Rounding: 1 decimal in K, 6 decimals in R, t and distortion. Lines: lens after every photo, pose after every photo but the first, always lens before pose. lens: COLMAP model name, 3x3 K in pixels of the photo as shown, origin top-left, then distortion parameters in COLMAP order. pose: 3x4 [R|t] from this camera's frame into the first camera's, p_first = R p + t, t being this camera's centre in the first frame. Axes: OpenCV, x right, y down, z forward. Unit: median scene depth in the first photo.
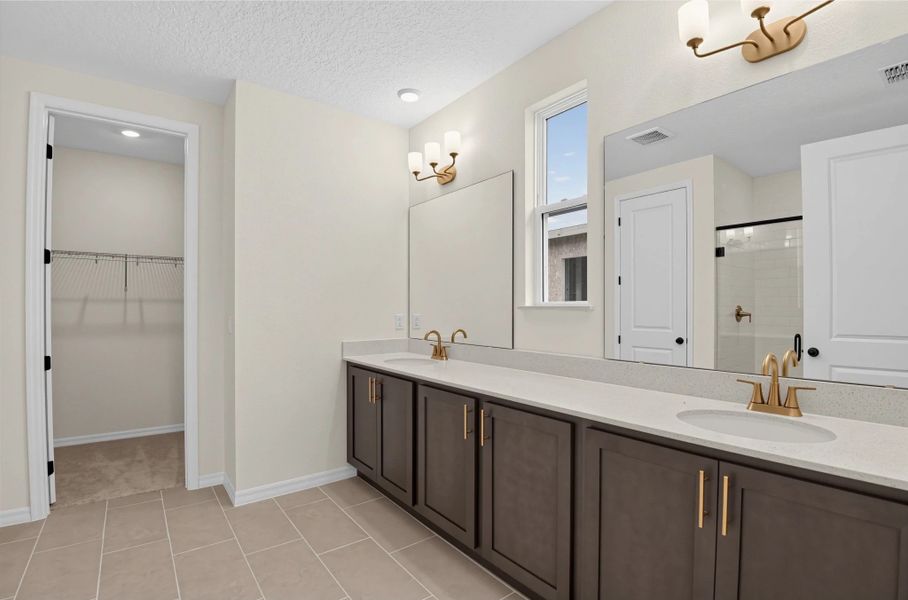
lens RADIAL K [[444.2, 0, 456.2], [0, 444.2, 310.4], [0, 0, 1]] dist [-0.035360, -0.000978]
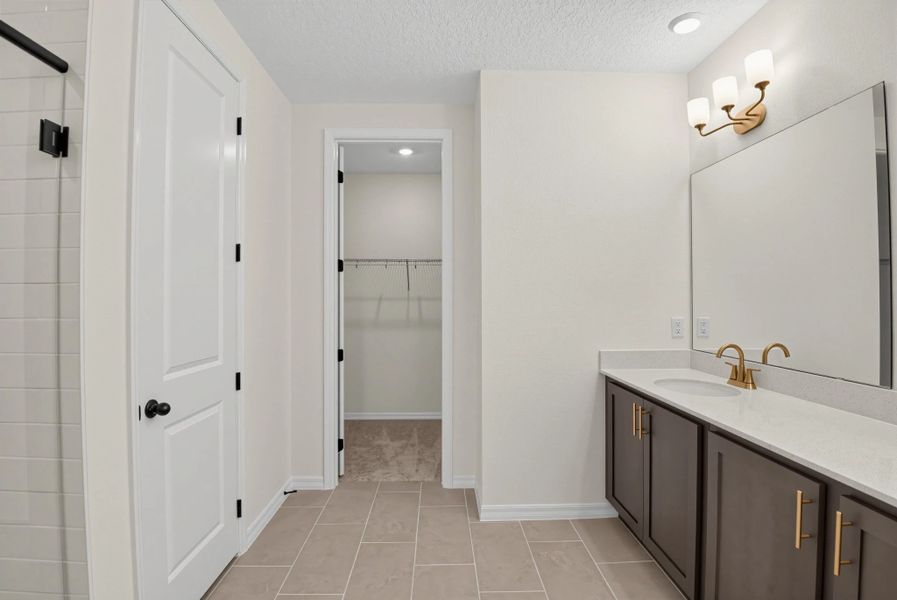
lens RADIAL K [[423.6, 0, 445.4], [0, 423.6, 295.8], [0, 0, 1]] dist [-0.016371, -0.014262]
pose [[0.804487, -0.007637, -0.593921, -0.021588], [0.003102, 0.999958, -0.008656, -0.026649], [0.593962, 0.005122, 0.804477, 0.202827]]
